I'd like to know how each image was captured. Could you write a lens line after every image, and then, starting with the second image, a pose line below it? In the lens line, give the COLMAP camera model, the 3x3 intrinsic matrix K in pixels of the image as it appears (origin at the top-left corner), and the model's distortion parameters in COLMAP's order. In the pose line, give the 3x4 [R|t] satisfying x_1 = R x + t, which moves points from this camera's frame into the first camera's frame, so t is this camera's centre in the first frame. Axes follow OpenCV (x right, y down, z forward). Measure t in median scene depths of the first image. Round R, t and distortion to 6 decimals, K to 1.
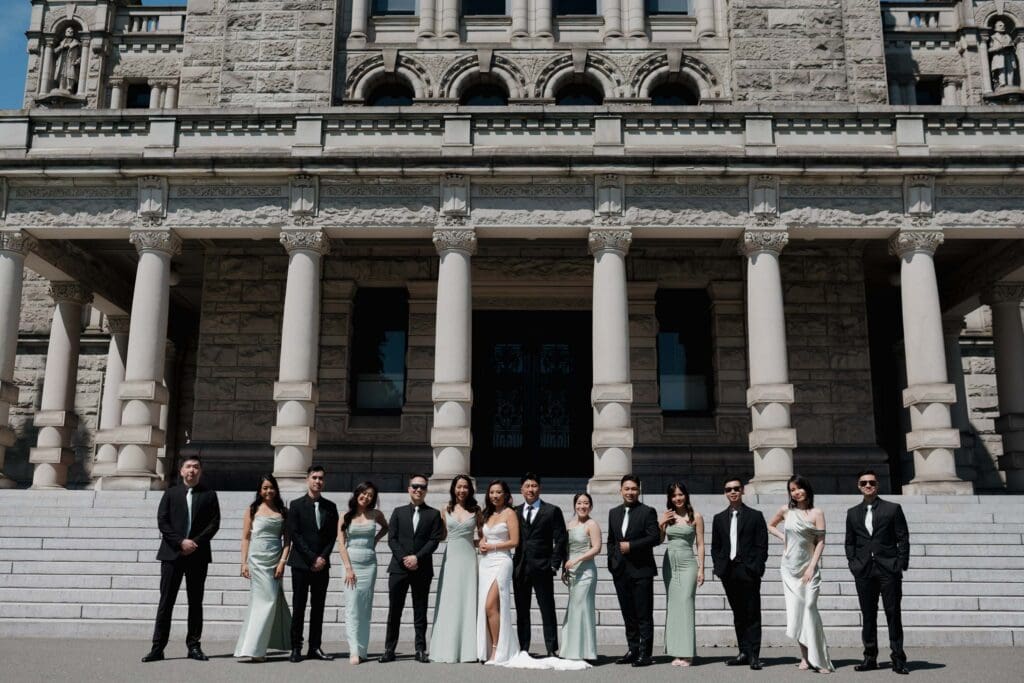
lens RADIAL K [[1076.8, 0, 454.4], [0, 1076.8, 340.1], [0, 0, 1]] dist [-0.002606, 0.022450]
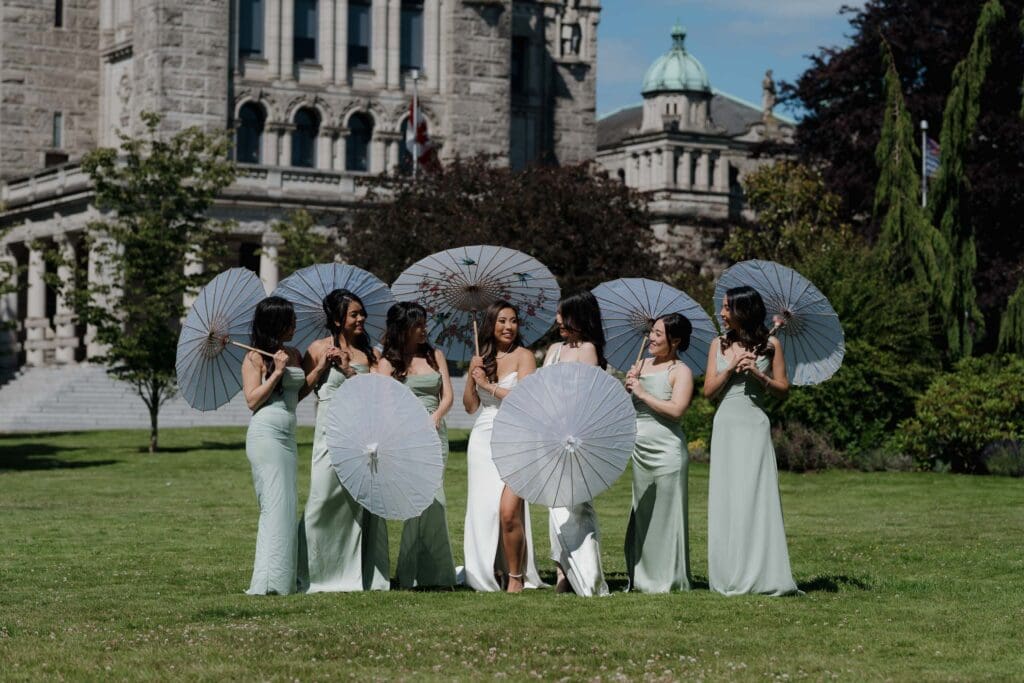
lens RADIAL K [[2540.8, 0, 512.0], [0, 2540.8, 341.5], [0, 0, 1]] dist [-0.012429, 0.047961]
pose [[0.859096, 0.036927, 0.510481, -1.605732], [-0.119497, 0.984300, 0.129901, -0.429566], [-0.497670, -0.172598, 0.850020, -2.367454]]
